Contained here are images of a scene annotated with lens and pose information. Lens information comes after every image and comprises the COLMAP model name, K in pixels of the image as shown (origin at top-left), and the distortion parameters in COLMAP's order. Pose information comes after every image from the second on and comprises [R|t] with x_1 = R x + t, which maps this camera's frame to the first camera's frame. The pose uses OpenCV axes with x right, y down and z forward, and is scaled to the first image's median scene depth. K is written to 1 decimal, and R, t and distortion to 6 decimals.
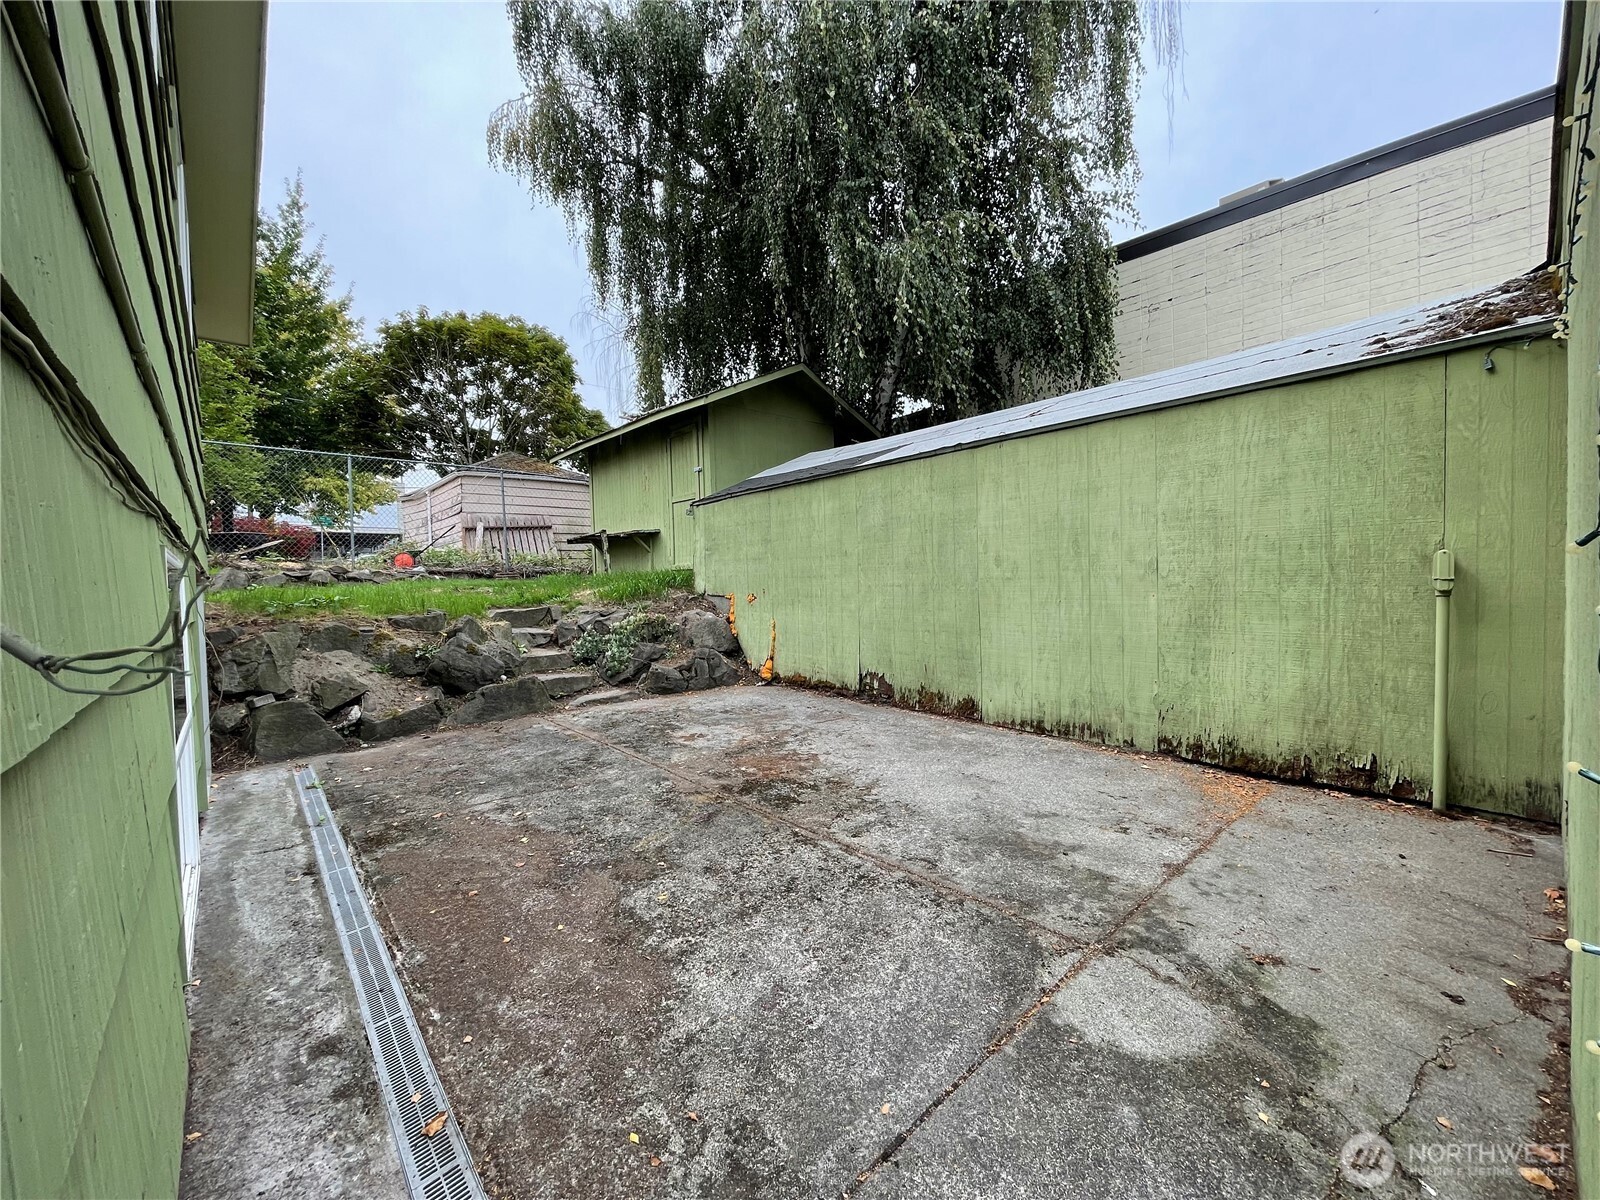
lens RADIAL K [[648.0, 0, 793.2], [0, 648.0, 599.2], [0, 0, 1]] dist [-0.002384, 0.000289]
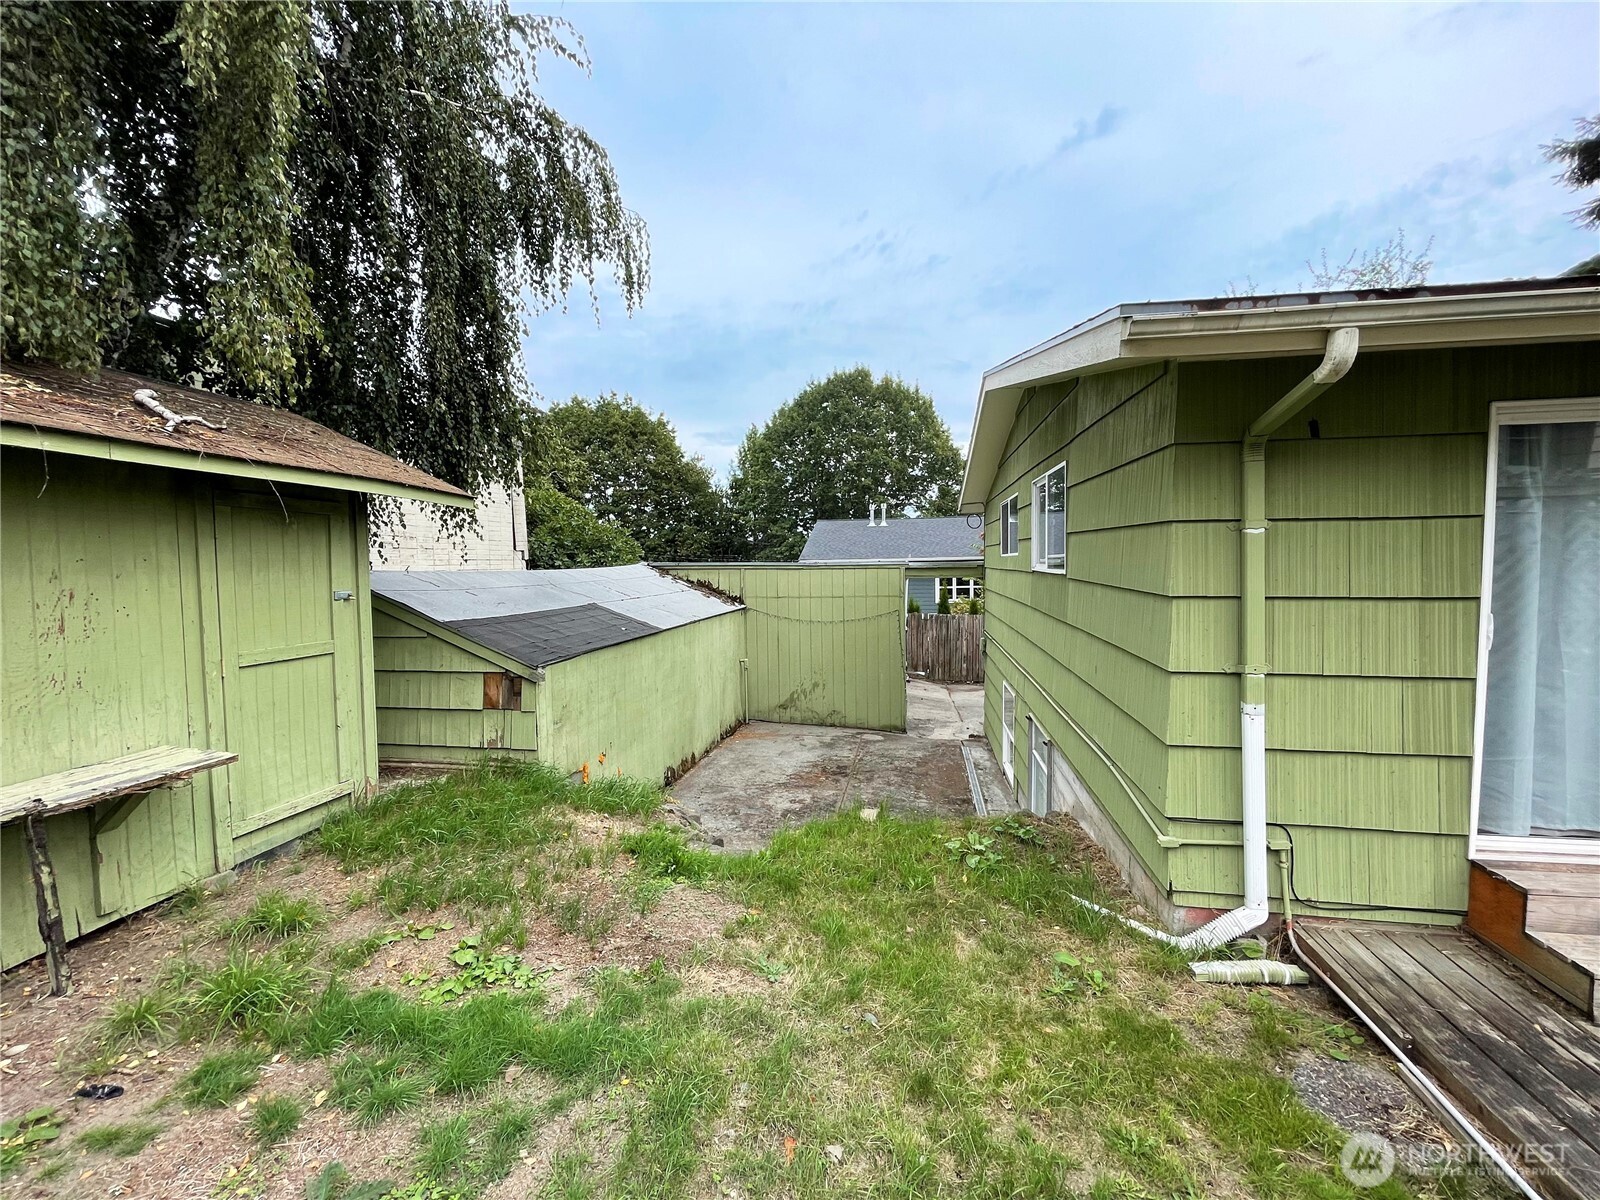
lens RADIAL K [[648.0, 0, 800.8], [0, 648.0, 587.9], [0, 0, 1]] dist [-0.002384, 0.000289]
pose [[-0.626858, 0.002626, 0.779129, -1.446219], [0.052101, 0.997897, 0.038555, -0.398839], [-0.777390, 0.064762, -0.625677, 1.974038]]
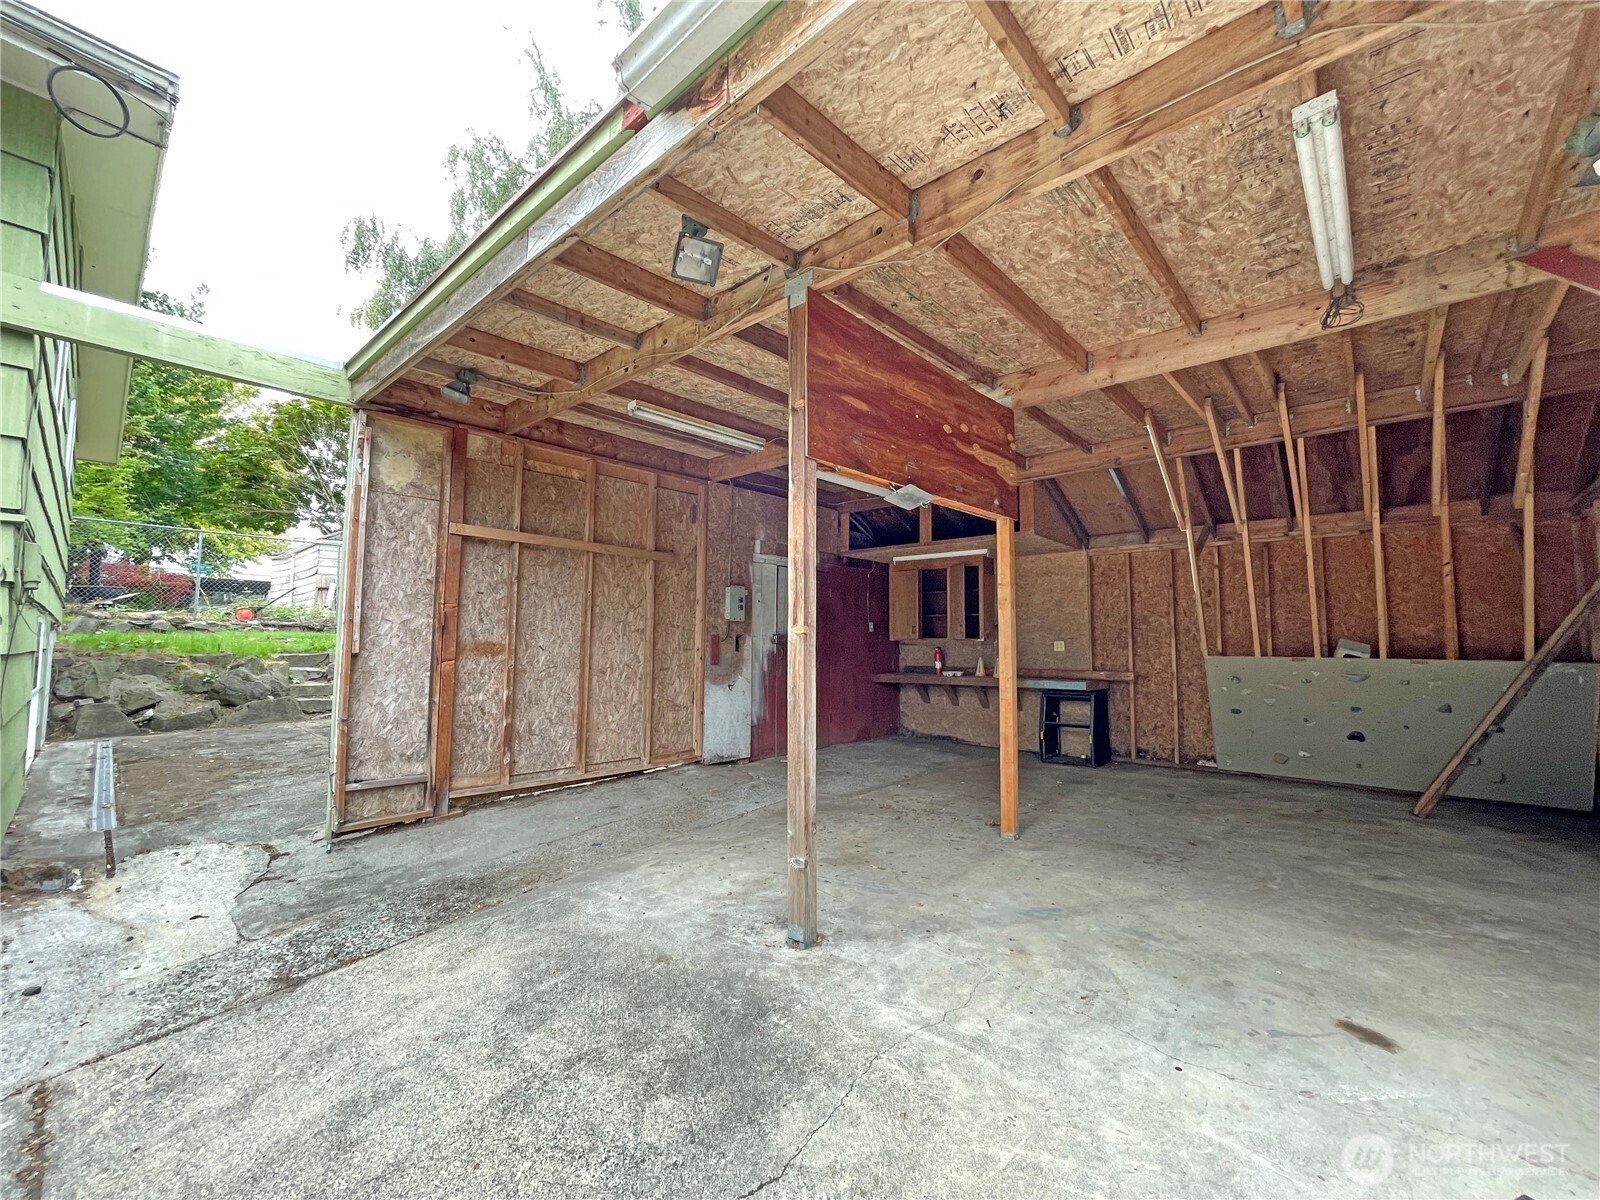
lens RADIAL K [[648.0, 0, 804.1], [0, 648.0, 599.5], [0, 0, 1]] dist [-0.002384, 0.000289]
pose [[0.992924, 0.040835, 0.111511, 0.559893], [-0.029599, 0.994484, -0.100621, 0.007349], [-0.115005, 0.096609, 0.988656, -0.600910]]
